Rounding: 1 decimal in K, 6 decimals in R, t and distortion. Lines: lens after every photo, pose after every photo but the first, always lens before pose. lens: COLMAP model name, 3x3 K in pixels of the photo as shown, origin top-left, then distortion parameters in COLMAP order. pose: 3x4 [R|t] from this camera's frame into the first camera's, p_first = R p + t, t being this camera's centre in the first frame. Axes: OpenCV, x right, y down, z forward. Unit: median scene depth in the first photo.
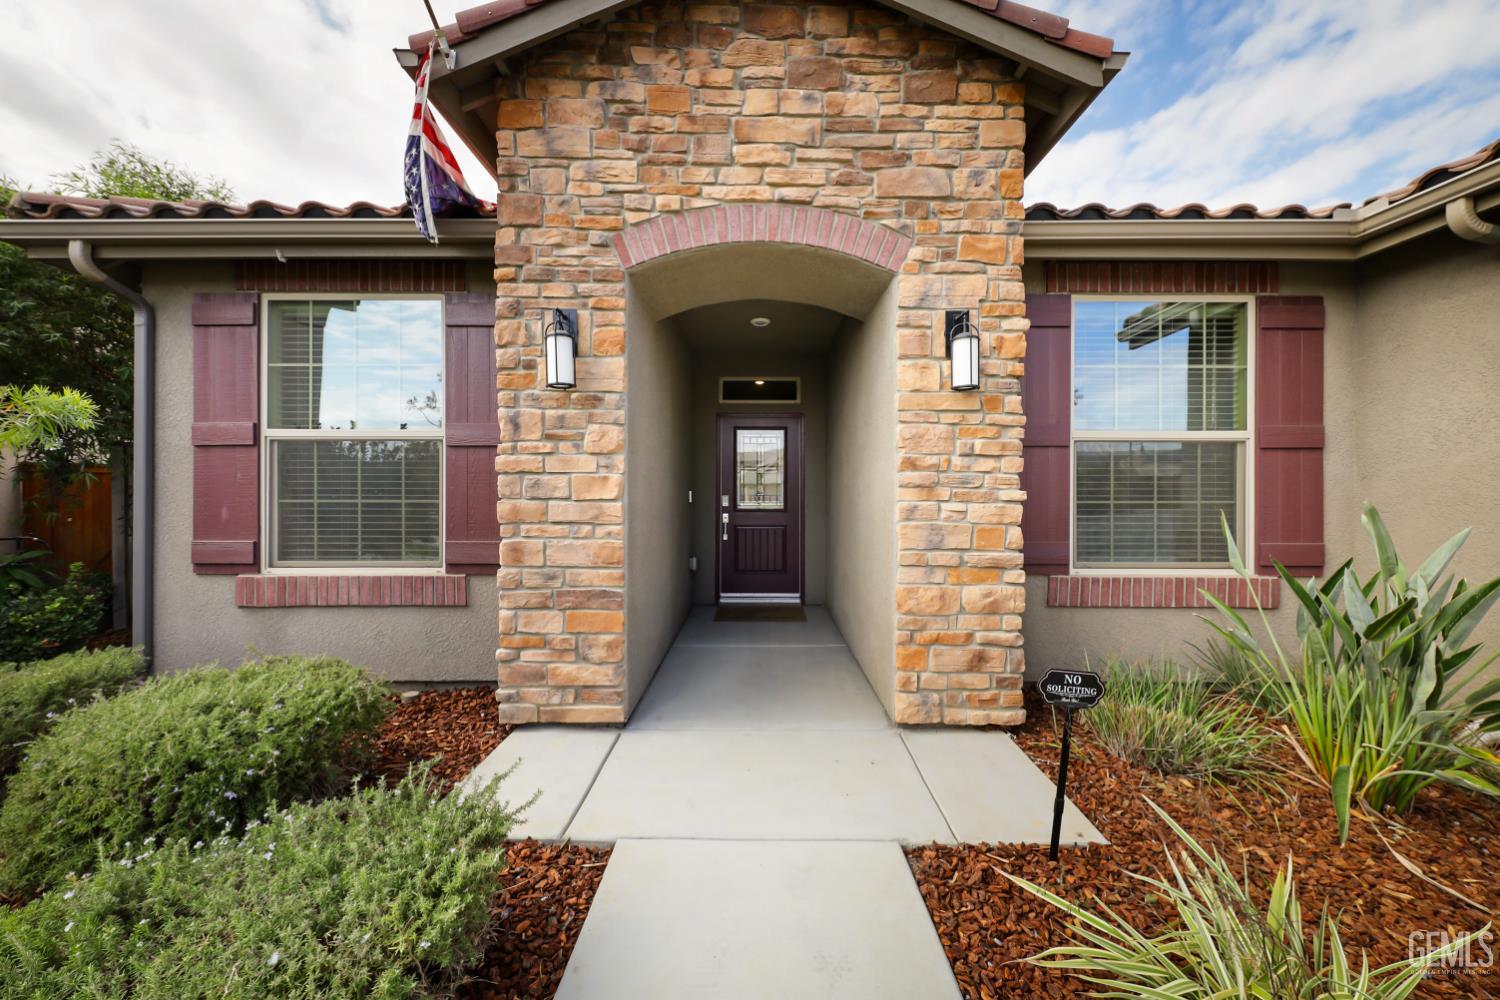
lens RADIAL K [[676.9, 0, 752.7], [0, 676.9, 495.9], [0, 0, 1]] dist [-0.000487, -0.000005]
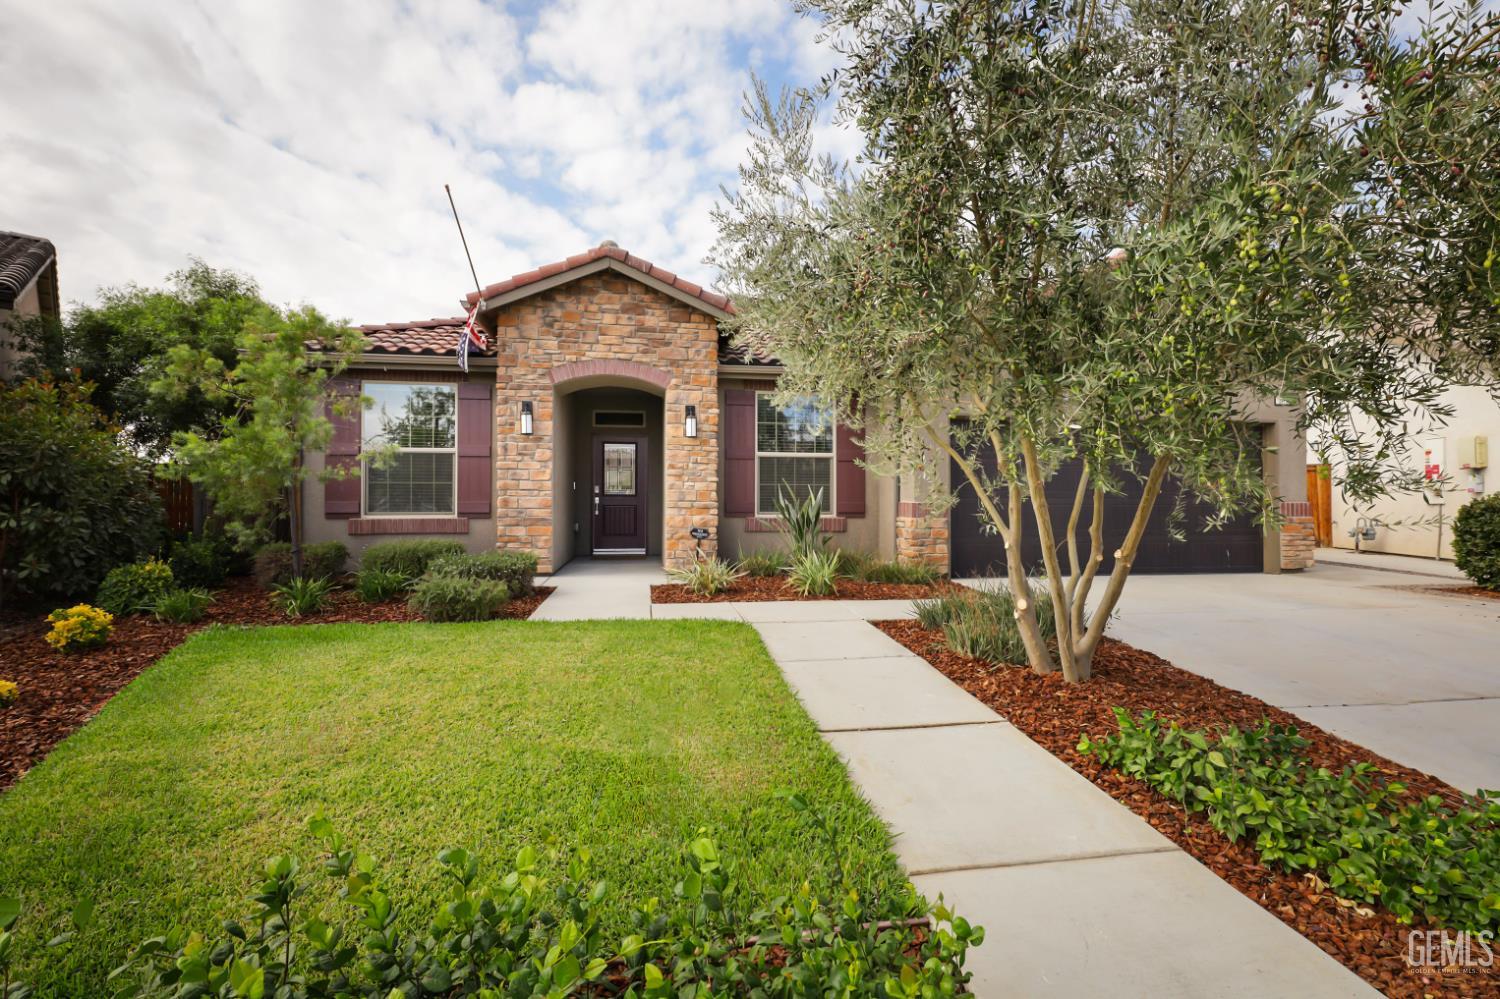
lens RADIAL K [[676.9, 0, 751.9], [0, 676.9, 491.3], [0, 0, 1]] dist [-0.000487, -0.000005]
pose [[0.983769, 0.000363, 0.179439, 0.077928], [0.000926, 0.999974, -0.007103, 0.061900], [-0.179437, 0.007154, 0.983743, -1.497970]]
